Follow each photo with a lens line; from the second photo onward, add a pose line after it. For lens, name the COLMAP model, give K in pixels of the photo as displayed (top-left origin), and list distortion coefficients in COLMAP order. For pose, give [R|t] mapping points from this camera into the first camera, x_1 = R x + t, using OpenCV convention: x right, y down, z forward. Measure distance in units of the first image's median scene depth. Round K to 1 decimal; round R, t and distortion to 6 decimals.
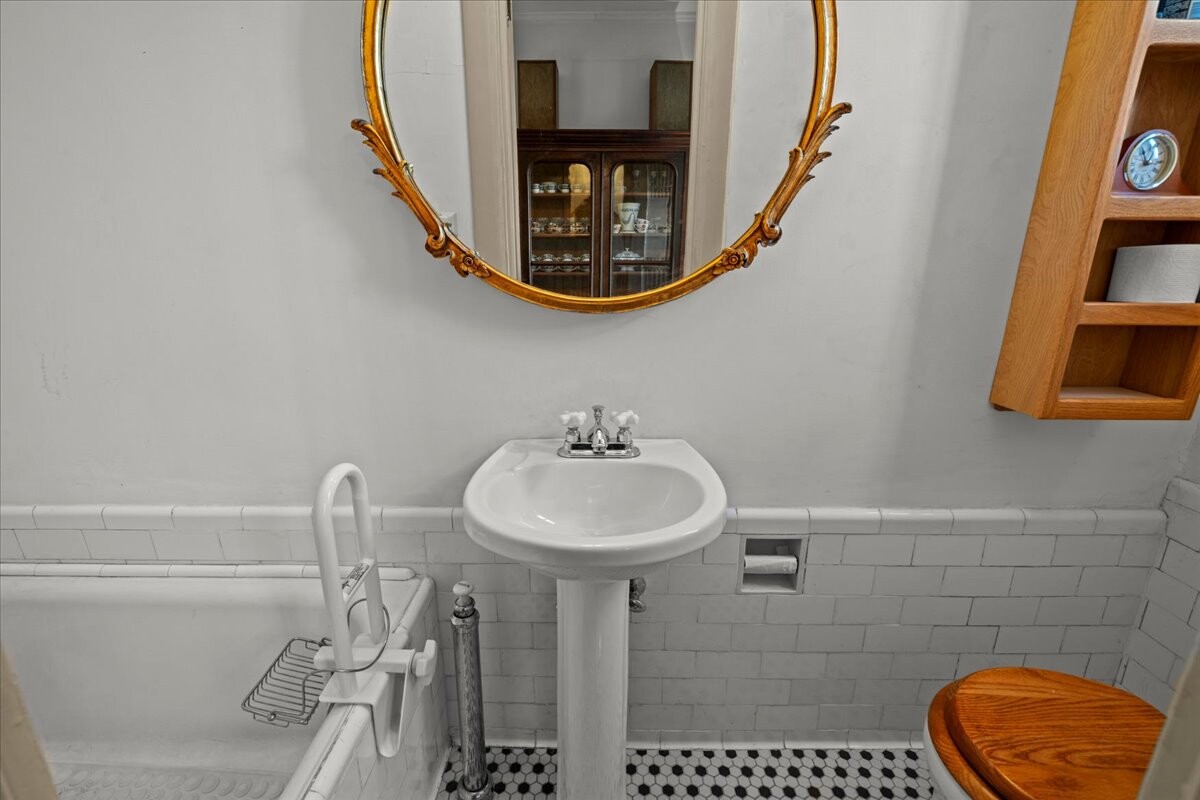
lens RADIAL K [[498.4, 0, 597.9], [0, 498.4, 401.9], [0, 0, 1]] dist [-0.002922, -0.000404]
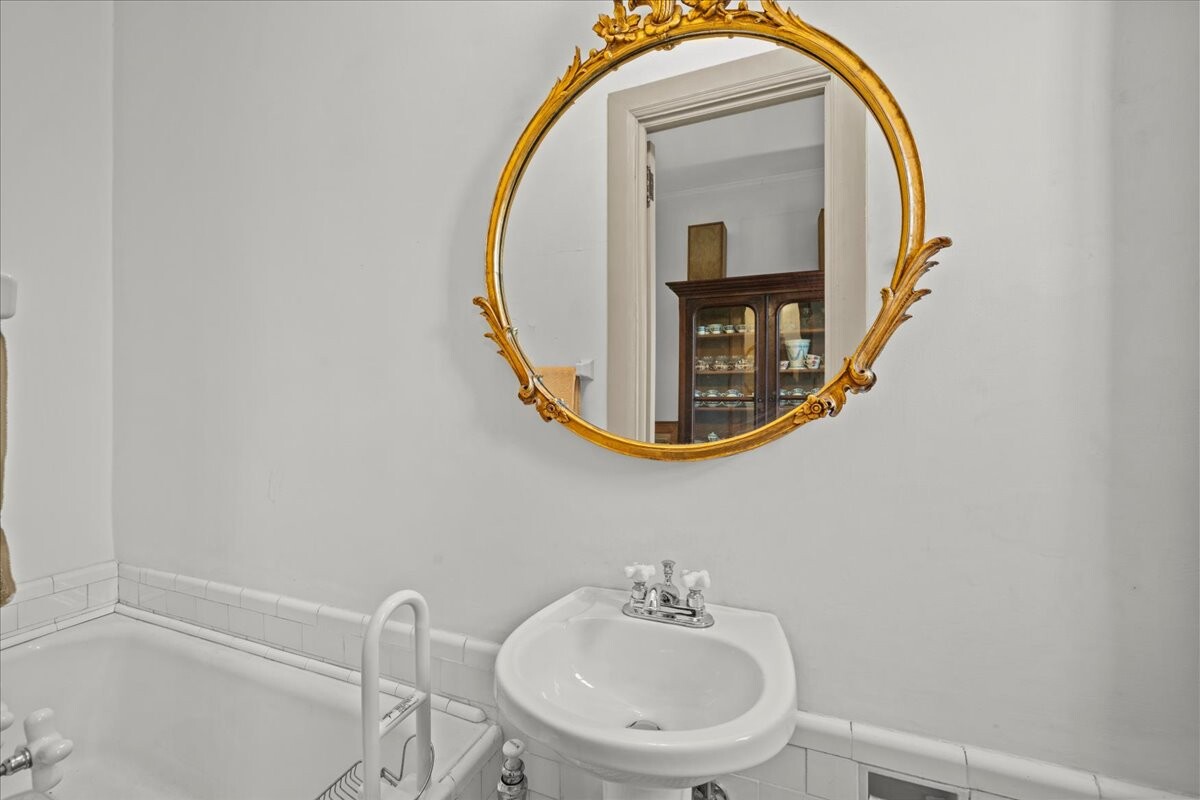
lens RADIAL K [[498.4, 0, 600.4], [0, 498.4, 398.2], [0, 0, 1]] dist [-0.002922, -0.000404]
pose [[0.926750, -0.001820, -0.375673, 0.230350], [-0.096655, 0.965170, -0.243114, -0.045850], [0.363031, 0.261617, 0.894296, 0.058166]]
